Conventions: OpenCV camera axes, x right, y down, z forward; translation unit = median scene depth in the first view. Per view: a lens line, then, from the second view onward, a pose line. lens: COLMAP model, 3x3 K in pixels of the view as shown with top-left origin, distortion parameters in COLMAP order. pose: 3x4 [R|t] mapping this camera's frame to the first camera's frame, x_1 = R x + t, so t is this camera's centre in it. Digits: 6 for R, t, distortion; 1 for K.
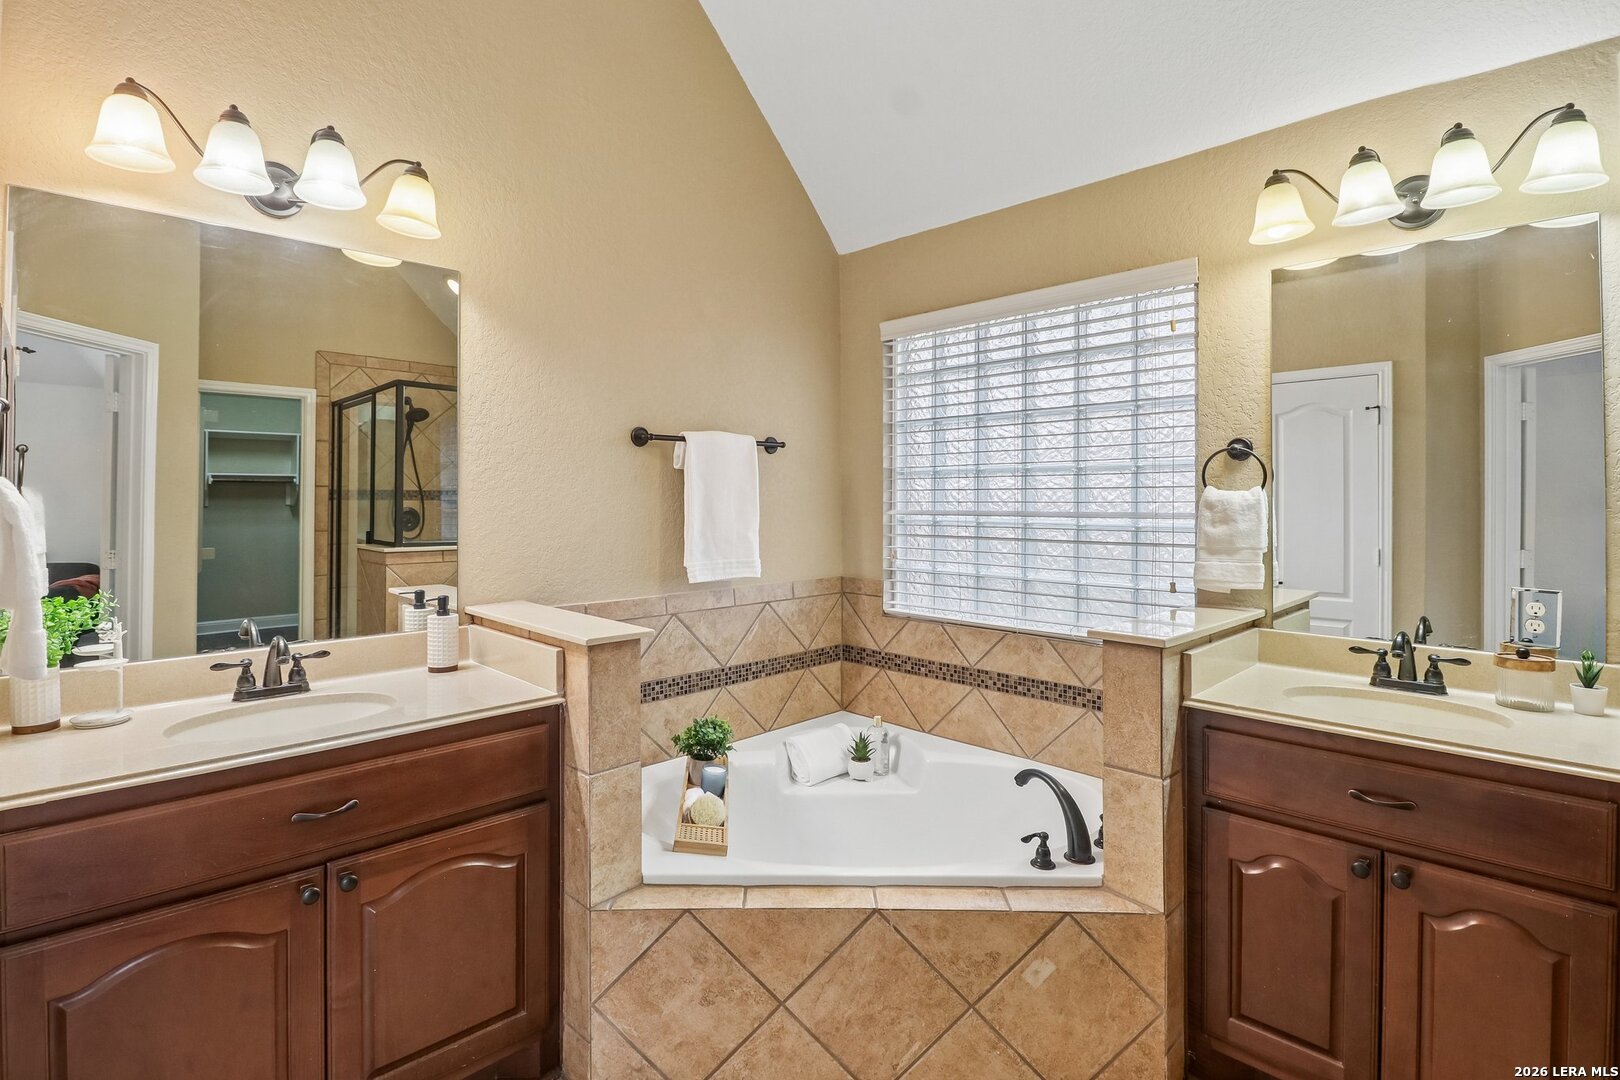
lens RADIAL K [[778.5, 0, 807.1], [0, 778.5, 473.5], [0, 0, 1]] dist [0.000532, -0.014063]
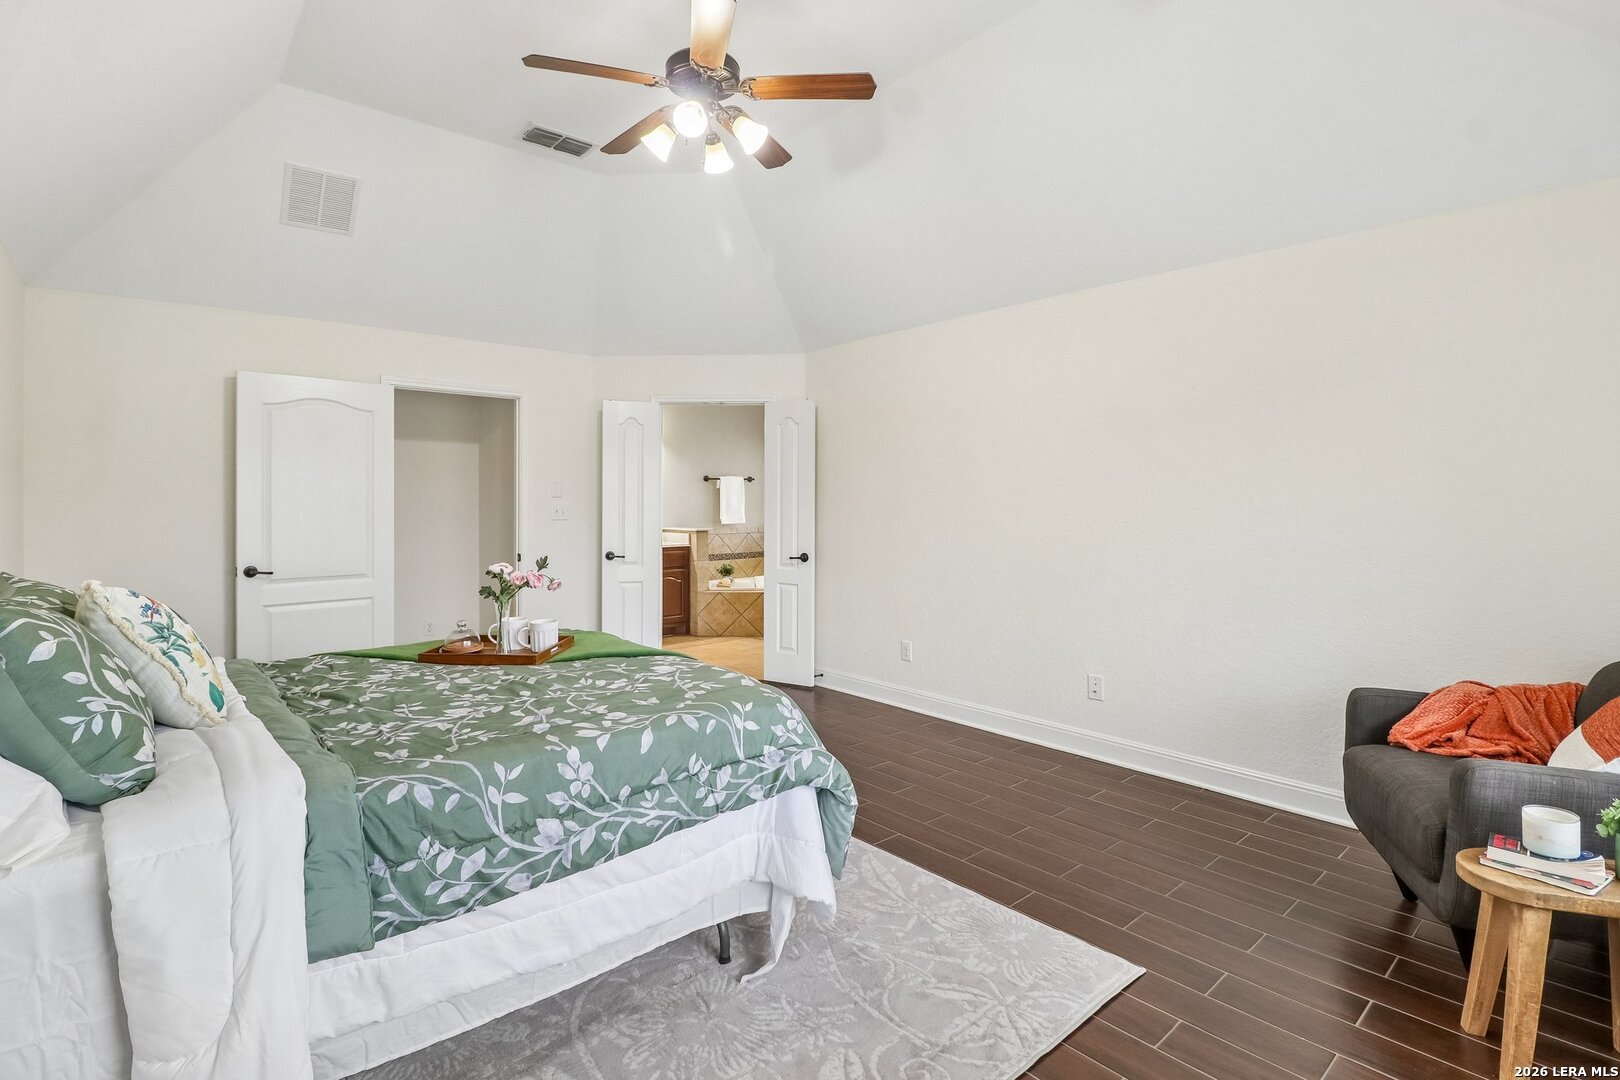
lens RADIAL K [[768.0, 0, 793.4], [0, 768.0, 512.5], [0, 0, 1]] dist [0.001271, -0.013216]
pose [[0.997014, 0.000412, -0.077225, 0.383254], [0.002968, 0.999043, 0.043644, -0.043509], [0.077169, -0.043743, 0.996058, -2.103726]]
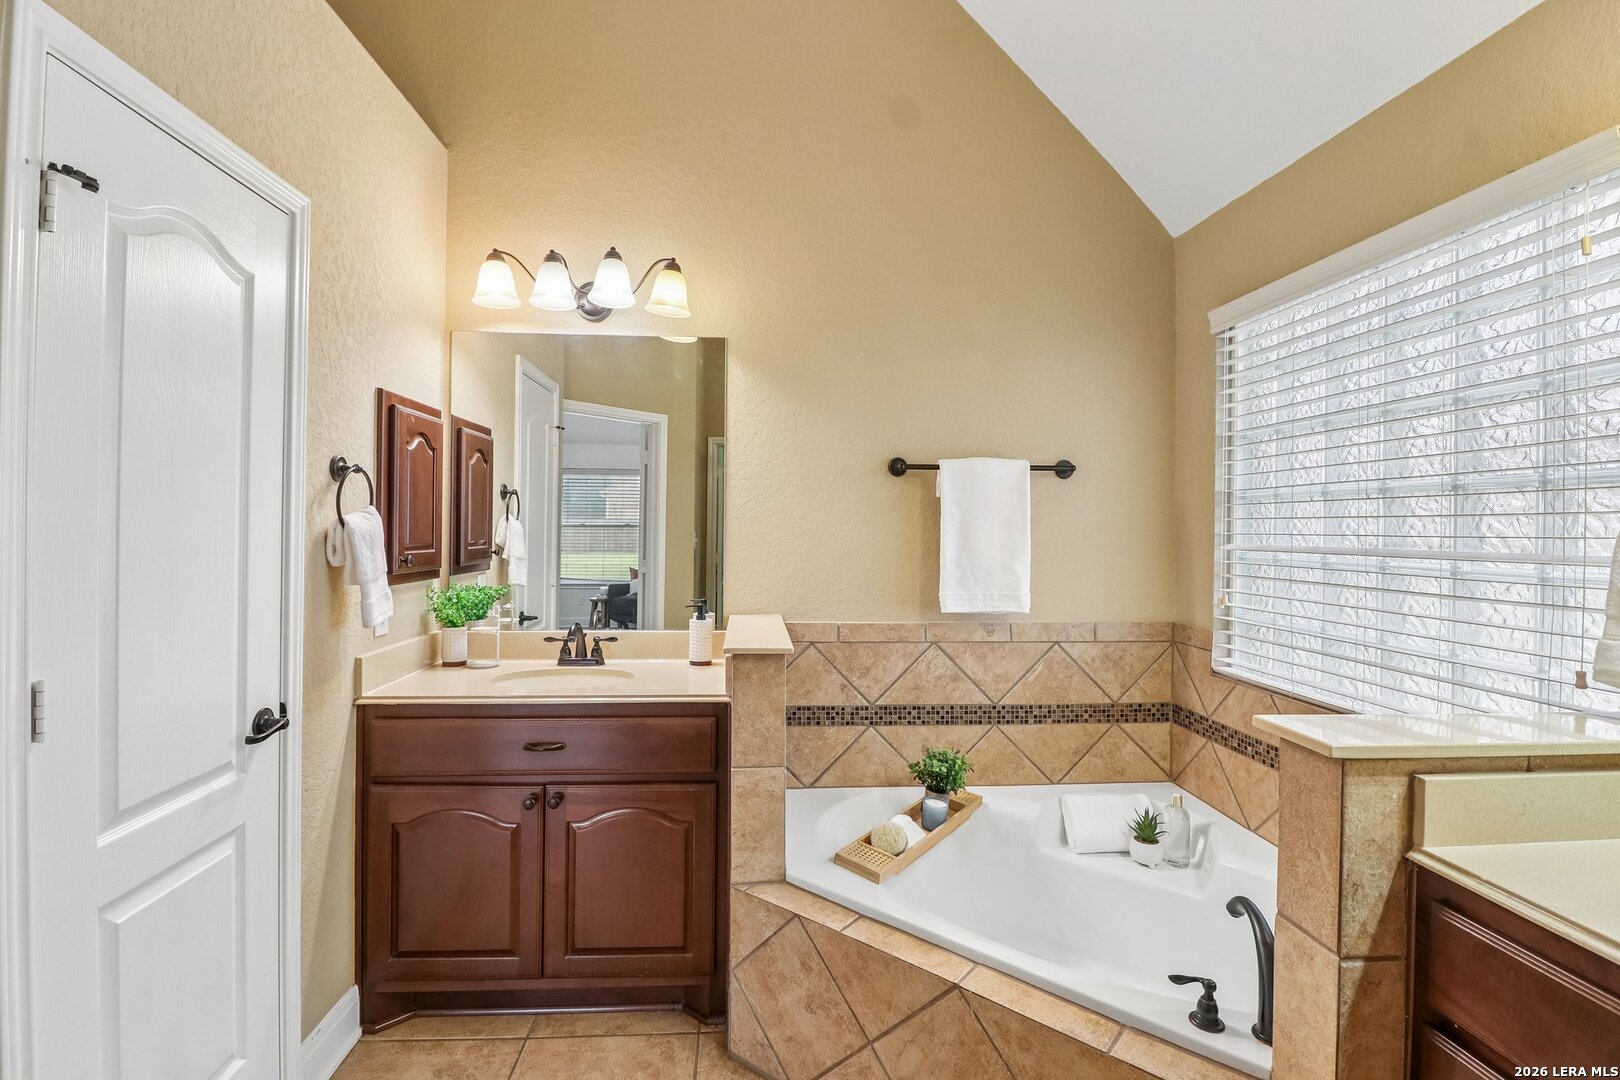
lens RADIAL K [[771.8, 0, 800.9], [0, 771.8, 506.3], [0, 0, 1]] dist [0.001678, -0.014984]
pose [[0.754470, -0.010003, -0.656259, 0.357695], [0.012745, 0.999919, -0.000589, 0.004083], [0.656211, -0.007920, 0.754536, 0.142000]]
